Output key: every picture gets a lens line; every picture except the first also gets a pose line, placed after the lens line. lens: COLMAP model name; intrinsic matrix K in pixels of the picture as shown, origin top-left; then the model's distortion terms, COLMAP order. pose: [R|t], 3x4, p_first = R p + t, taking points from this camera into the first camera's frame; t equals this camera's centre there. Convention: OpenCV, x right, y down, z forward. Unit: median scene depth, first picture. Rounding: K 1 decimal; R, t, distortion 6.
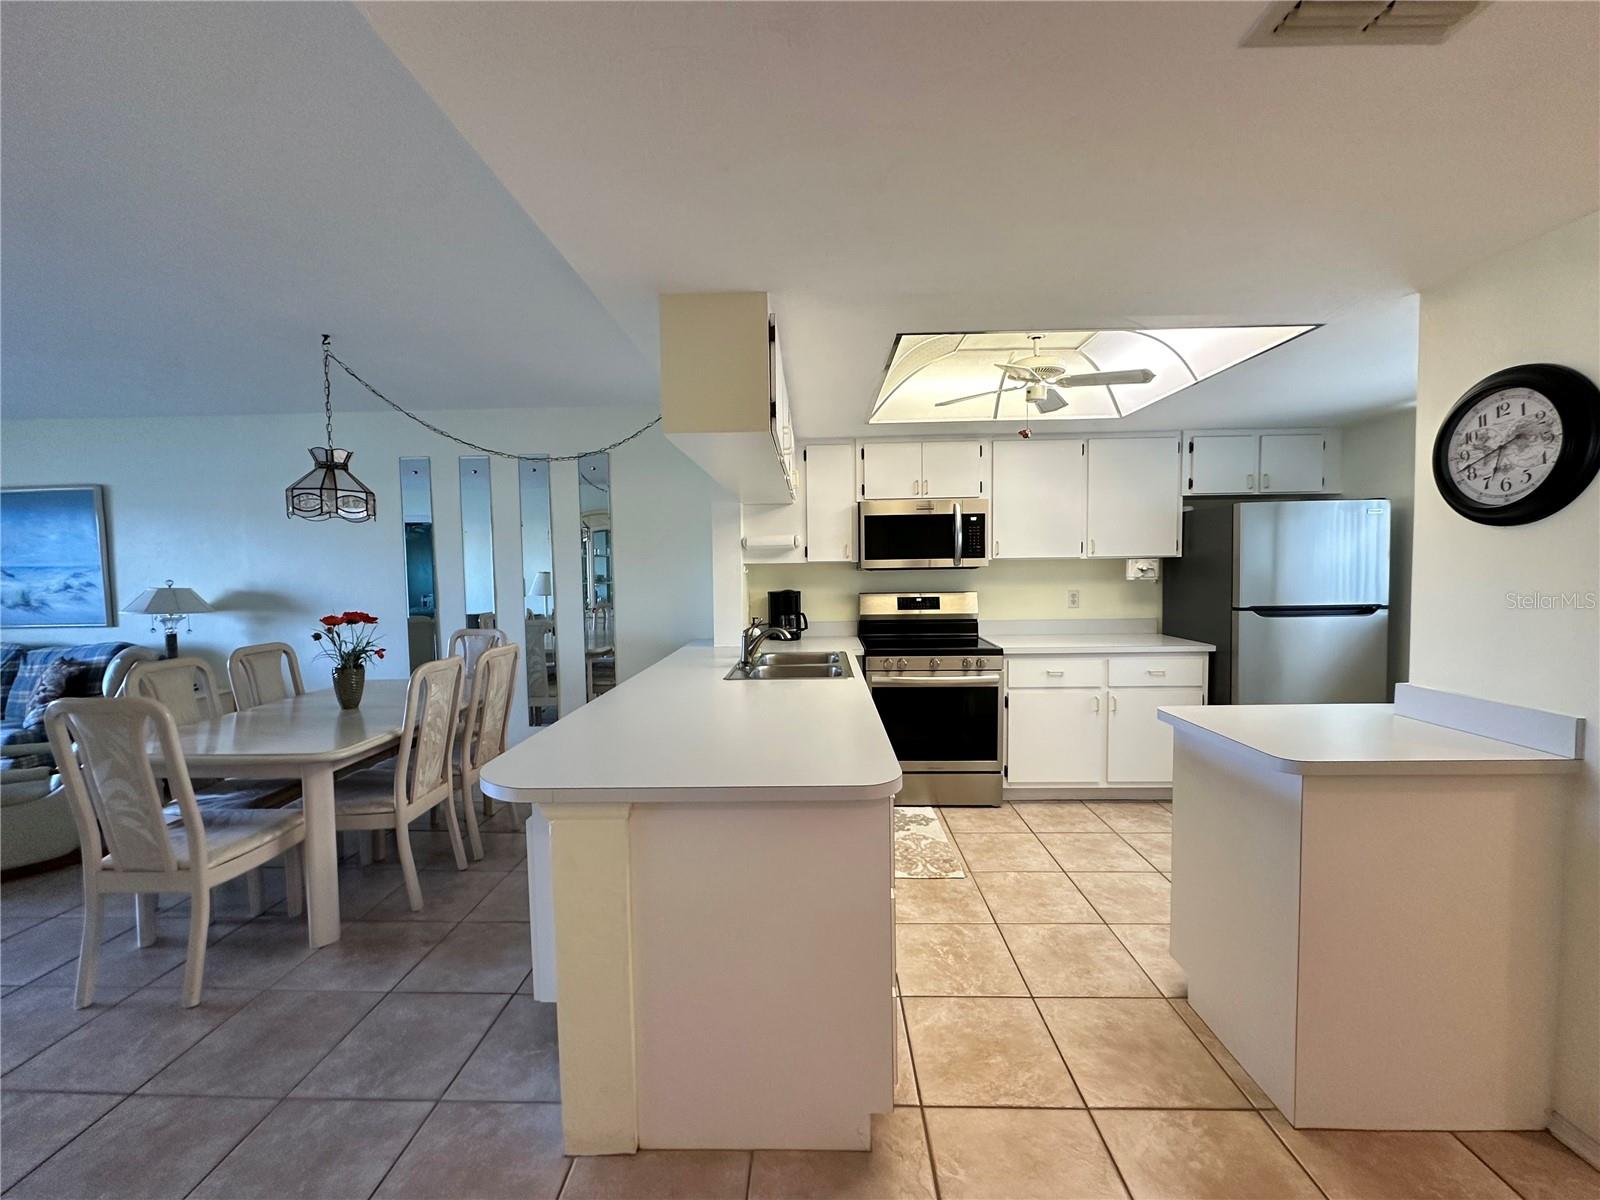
lens RADIAL K [[640.2, 0, 798.9], [0, 640.2, 599.5], [0, 0, 1]] dist [-0.007457, 0.001894]
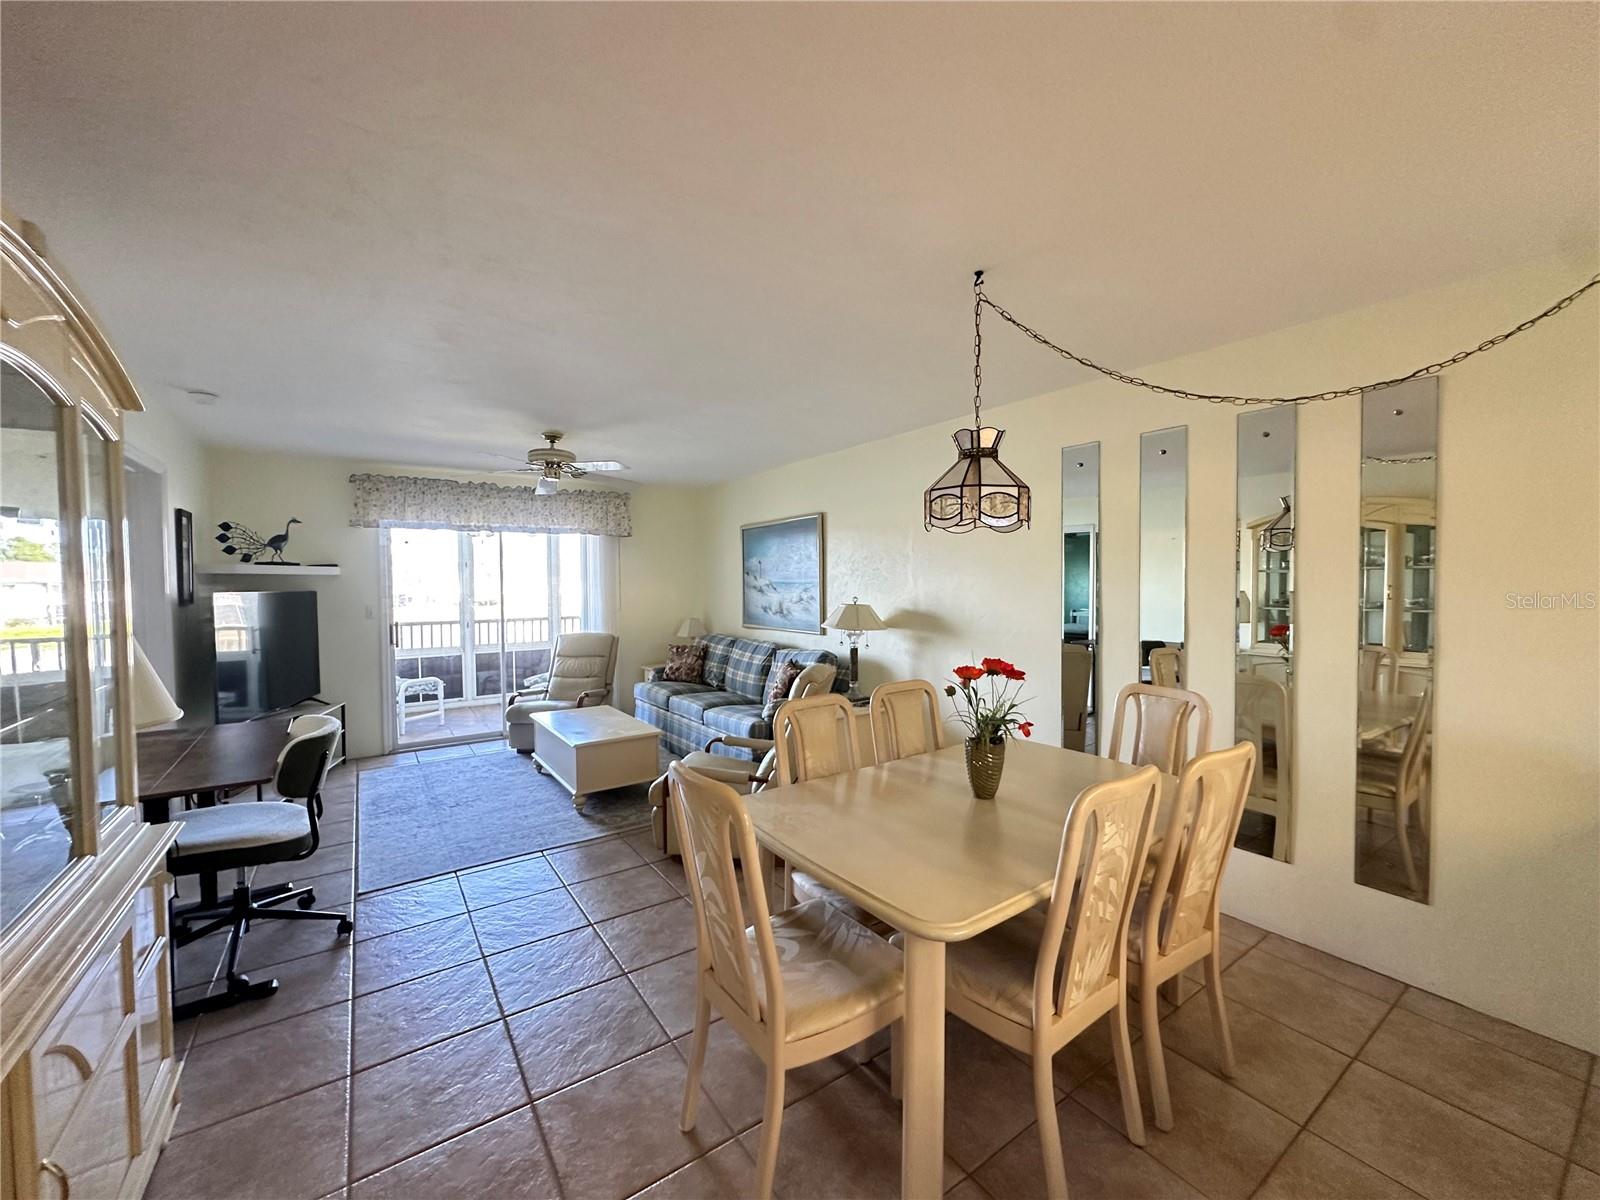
lens RADIAL K [[637.3, 0, 799.3], [0, 637.3, 598.8], [0, 0, 1]] dist [-0.005862, 0.001163]
pose [[0.593592, 0.033214, -0.804080, -0.239939], [-0.044885, 0.998959, 0.008129, -0.039670], [0.803513, 0.031266, 0.594465, 0.369706]]
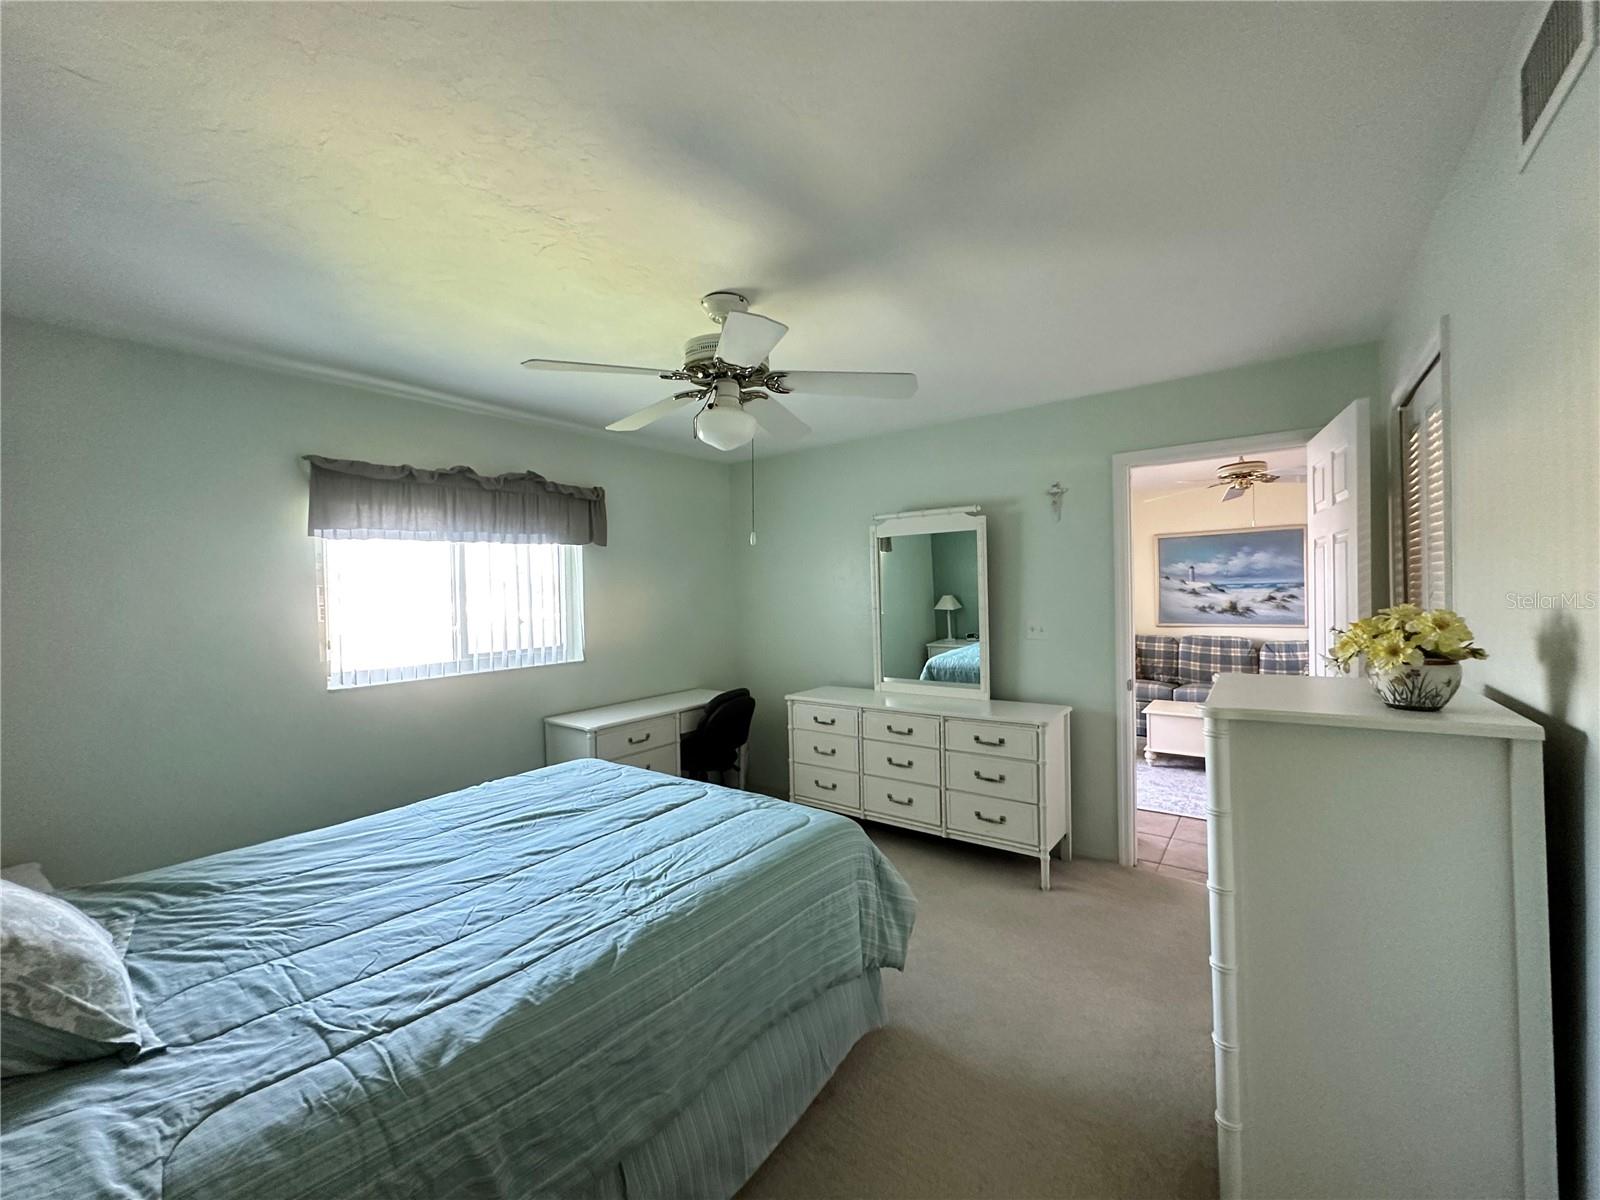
lens RADIAL K [[637.3, 0, 799.3], [0, 637.3, 598.8], [0, 0, 1]] dist [-0.005862, 0.001163]
pose [[0.814214, 0.003274, -0.580555, -1.566247], [-0.022756, 0.999396, -0.026278, 0.055544], [0.580118, 0.034607, 0.813797, -0.981581]]
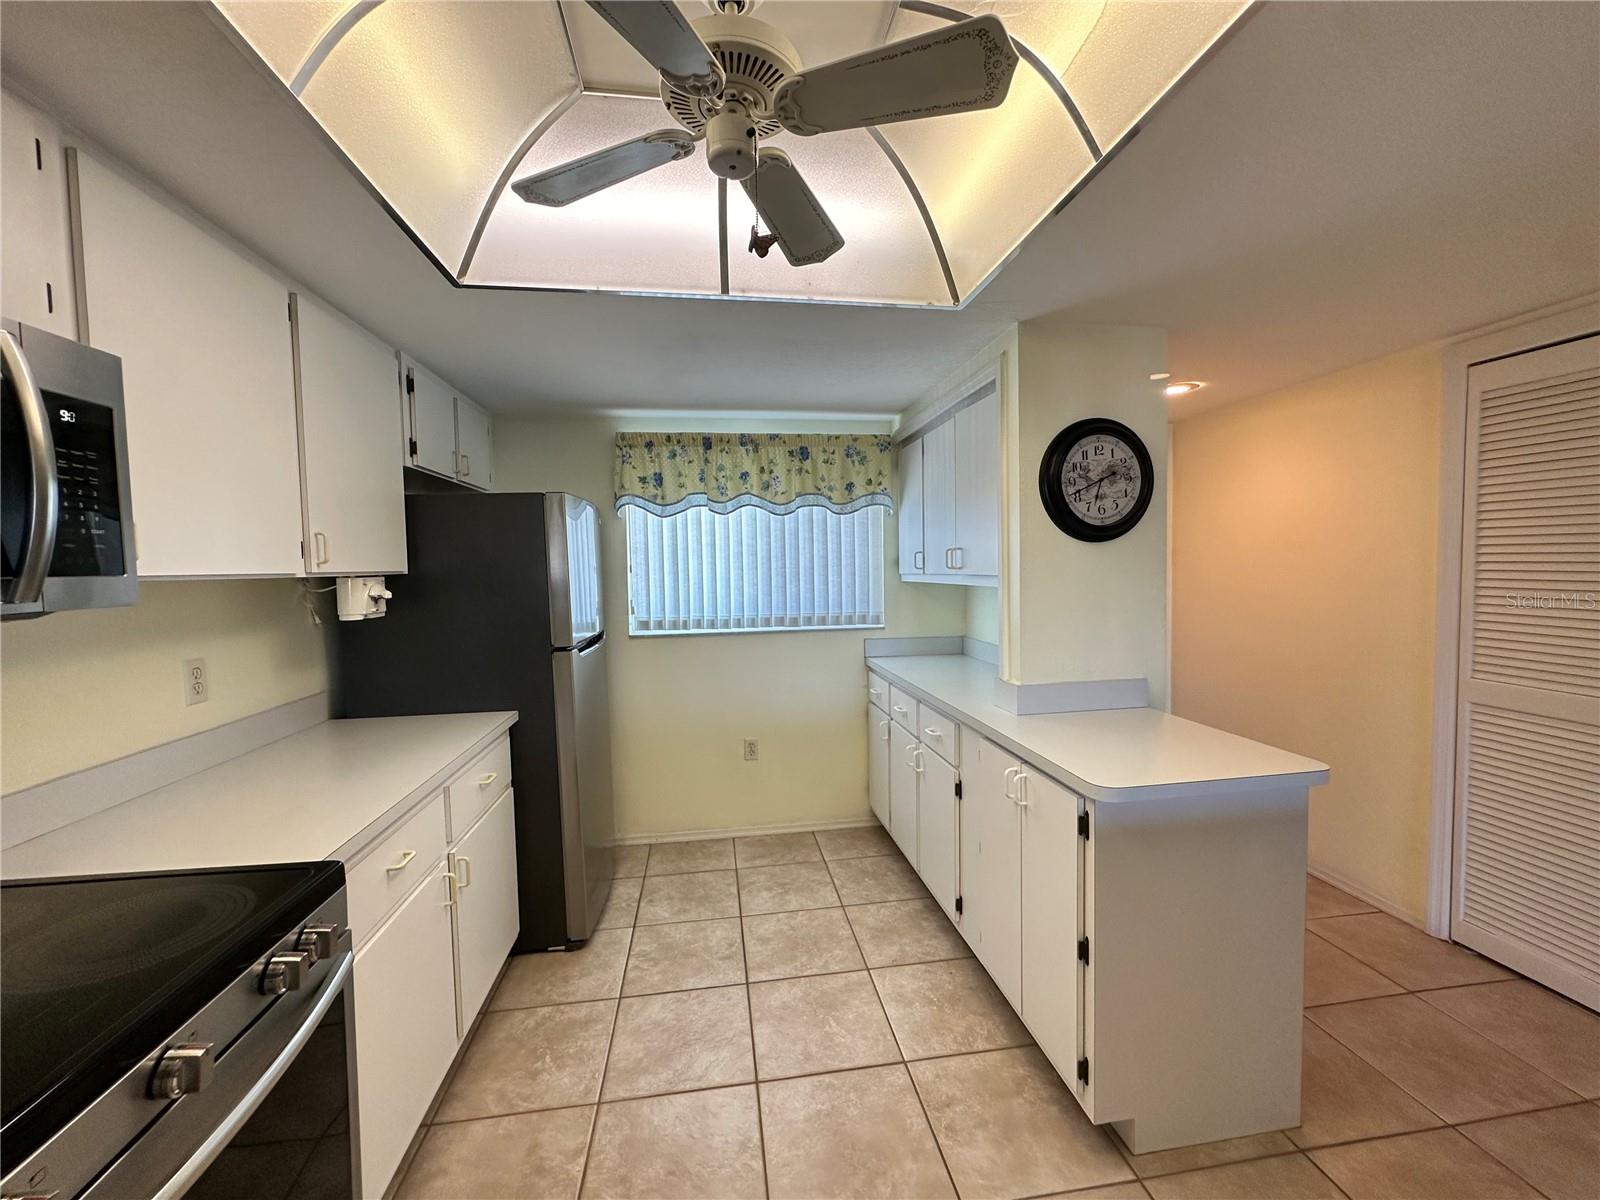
lens RADIAL K [[637.3, 0, 799.3], [0, 637.3, 598.8], [0, 0, 1]] dist [-0.005862, 0.001163]
pose [[-0.171275, -0.034781, 0.984609, -0.023101], [0.075858, 0.995944, 0.048377, -0.052876], [-0.982299, 0.082977, -0.167942, 0.877295]]
